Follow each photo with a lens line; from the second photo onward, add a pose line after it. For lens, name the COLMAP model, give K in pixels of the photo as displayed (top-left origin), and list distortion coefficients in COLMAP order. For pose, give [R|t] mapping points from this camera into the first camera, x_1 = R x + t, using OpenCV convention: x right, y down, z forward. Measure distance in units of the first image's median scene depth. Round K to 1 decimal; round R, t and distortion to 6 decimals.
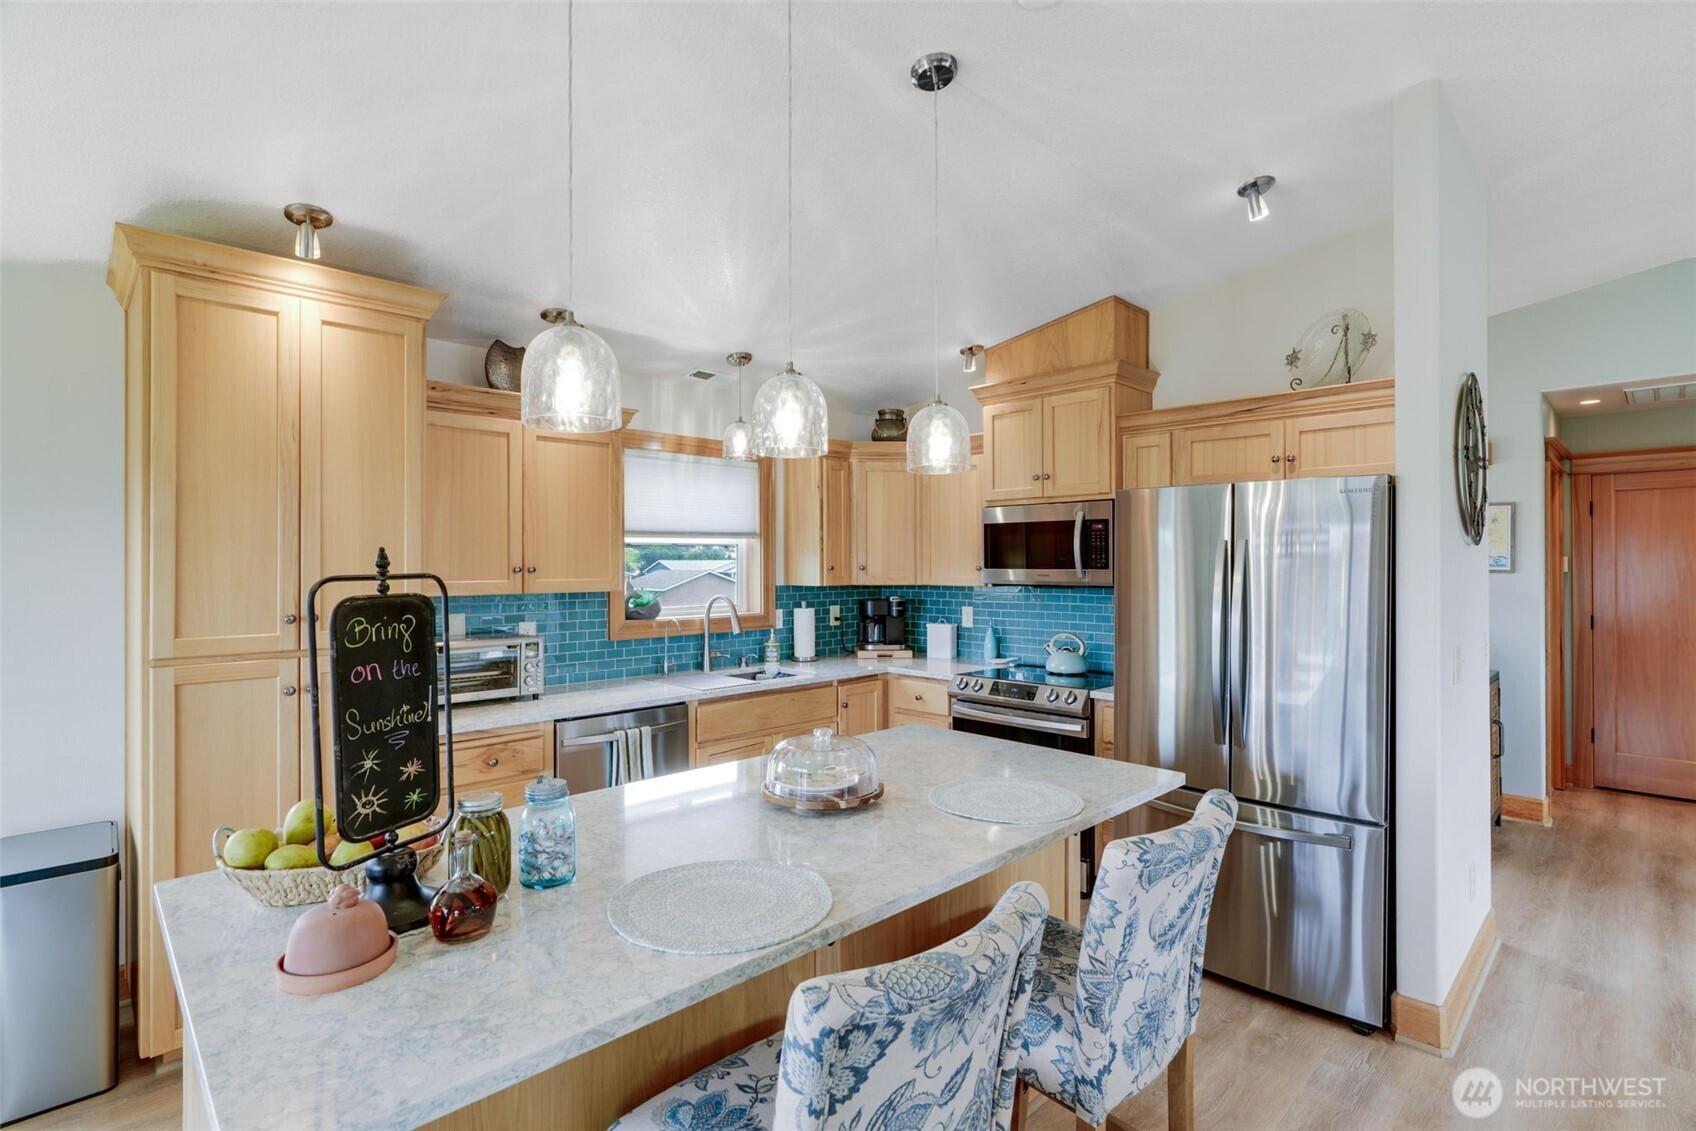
lens RADIAL K [[791.0, 0, 846.9], [0, 791.0, 563.2], [0, 0, 1]] dist [0.000220, -0.000741]
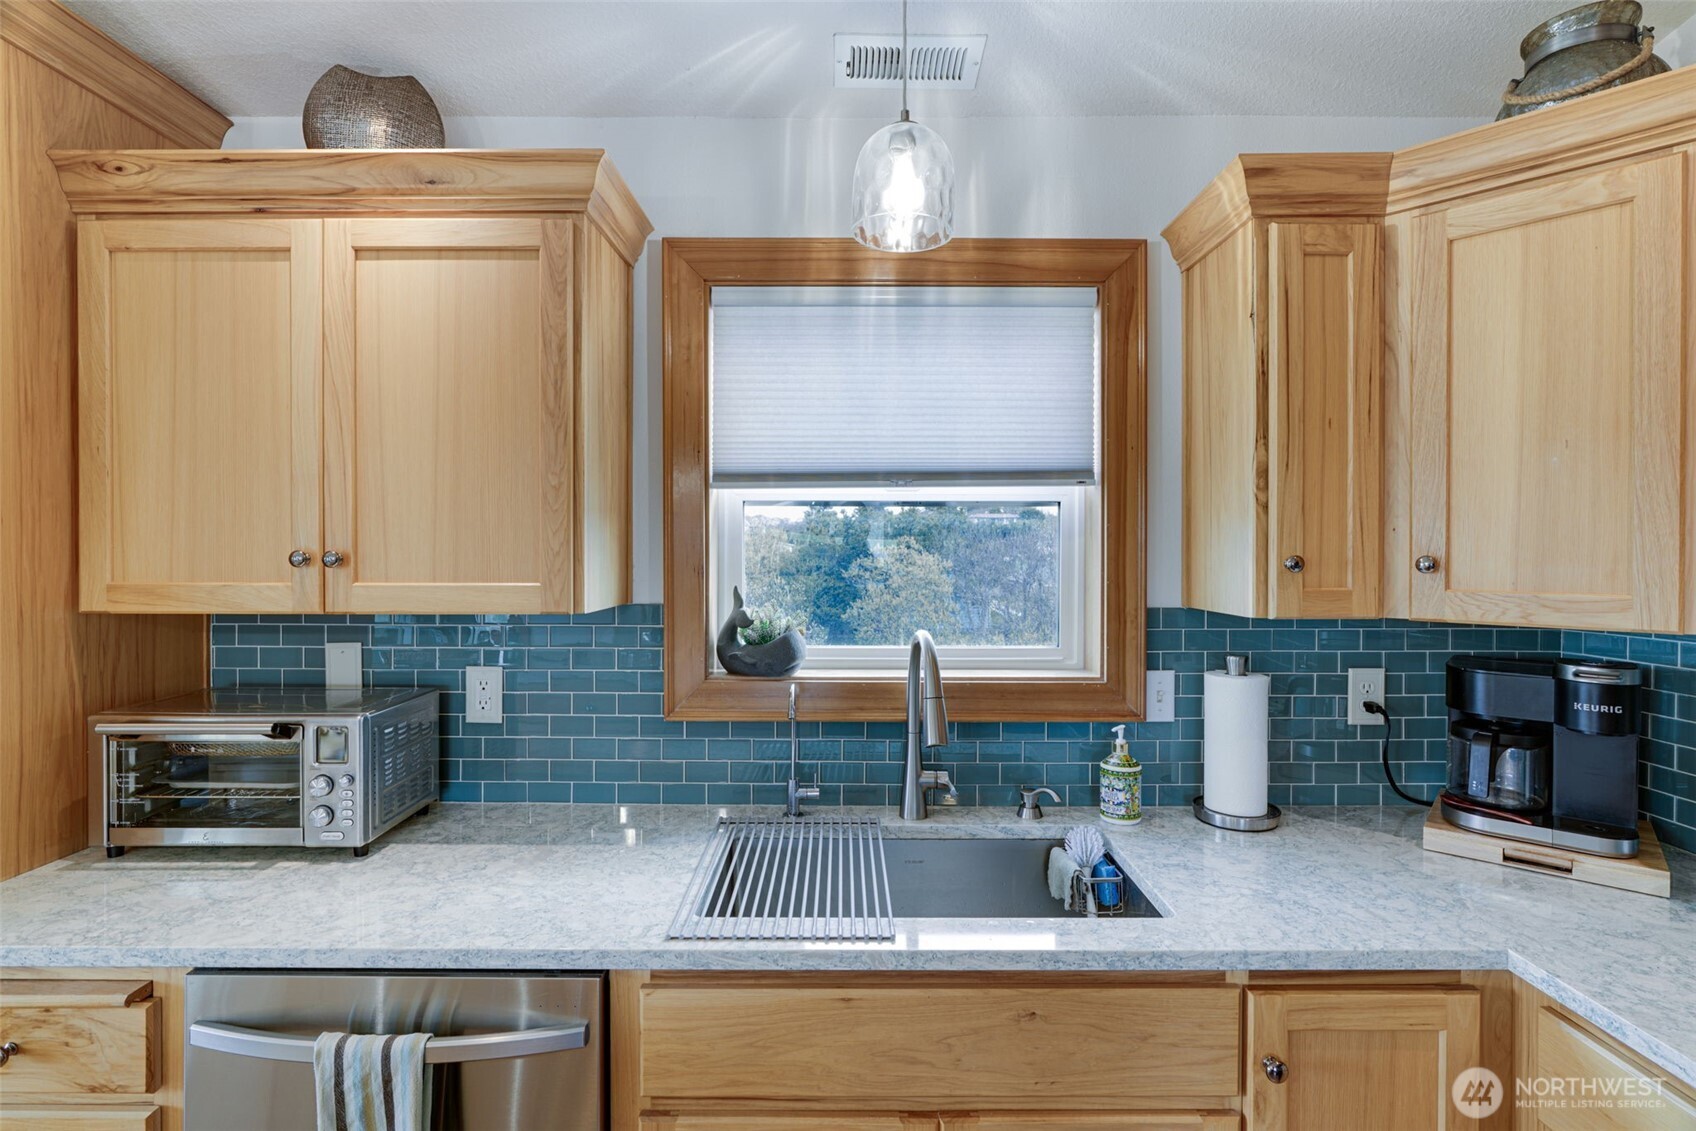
lens RADIAL K [[791.0, 0, 847.9], [0, 791.0, 554.2], [0, 0, 1]] dist [0.000220, -0.000741]
pose [[0.713269, 0.010328, -0.700814, 0.071917], [-0.006370, 0.999946, 0.008254, 0.000441], [0.700862, -0.001423, 0.713296, 0.621882]]
